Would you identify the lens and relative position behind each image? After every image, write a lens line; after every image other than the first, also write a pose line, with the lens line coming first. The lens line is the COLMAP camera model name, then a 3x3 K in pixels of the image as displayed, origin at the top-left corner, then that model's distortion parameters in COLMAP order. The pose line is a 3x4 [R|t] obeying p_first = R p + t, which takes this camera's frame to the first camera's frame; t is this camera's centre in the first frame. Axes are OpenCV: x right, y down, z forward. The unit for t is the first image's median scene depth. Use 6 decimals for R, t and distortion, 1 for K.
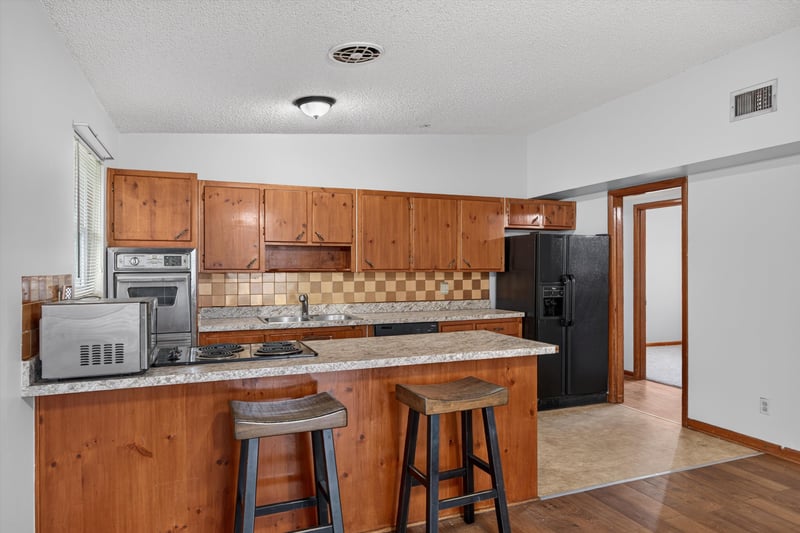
lens RADIAL K [[522.9, 0, 401.4], [0, 522.9, 268.3], [0, 0, 1]] dist [0.001507, -0.014317]
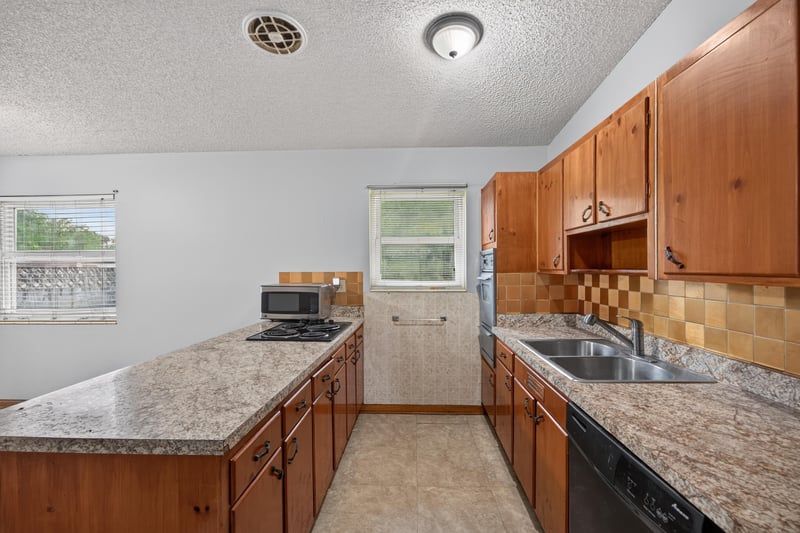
lens RADIAL K [[364.2, 0, 400.1], [0, 364.2, 267.2], [0, 0, 1]] dist [-0.019269, 0.006078]
pose [[-0.404947, 0.005153, -0.914326, 0.316127], [0.004624, 0.999983, 0.003588, -0.005308], [0.914329, -0.002774, -0.404964, 1.125512]]
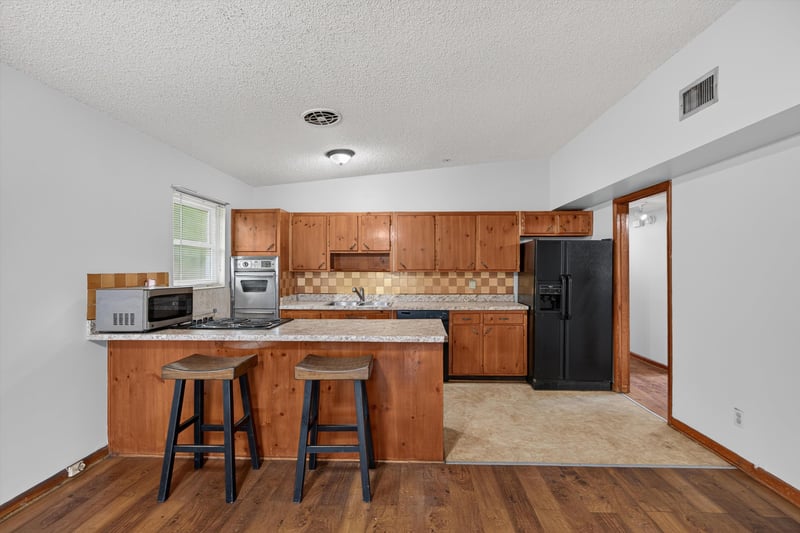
lens RADIAL K [[364.2, 0, 400.0], [0, 364.2, 266.3], [0, 0, 1]] dist [-0.019269, 0.006078]
pose [[0.910181, 0.000491, -0.414210, 0.398035], [-0.002340, 0.999989, -0.003956, -0.003704], [0.414204, 0.004570, 0.910173, 0.154757]]
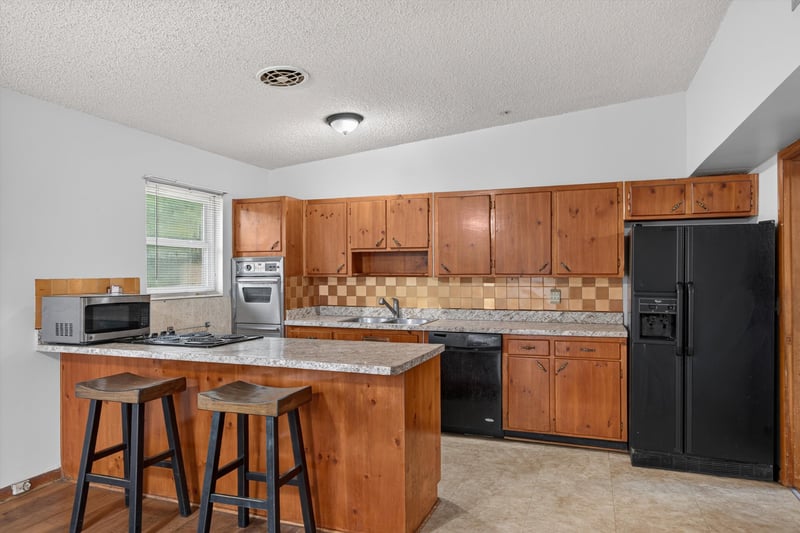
lens RADIAL K [[522.9, 0, 397.1], [0, 522.9, 268.9], [0, 0, 1]] dist [0.001507, -0.014317]
pose [[0.732994, -0.003950, -0.680224, 0.643241], [0.000661, 0.999987, -0.005094, -0.003428], [0.680235, 0.003284, 0.732987, 0.282781]]
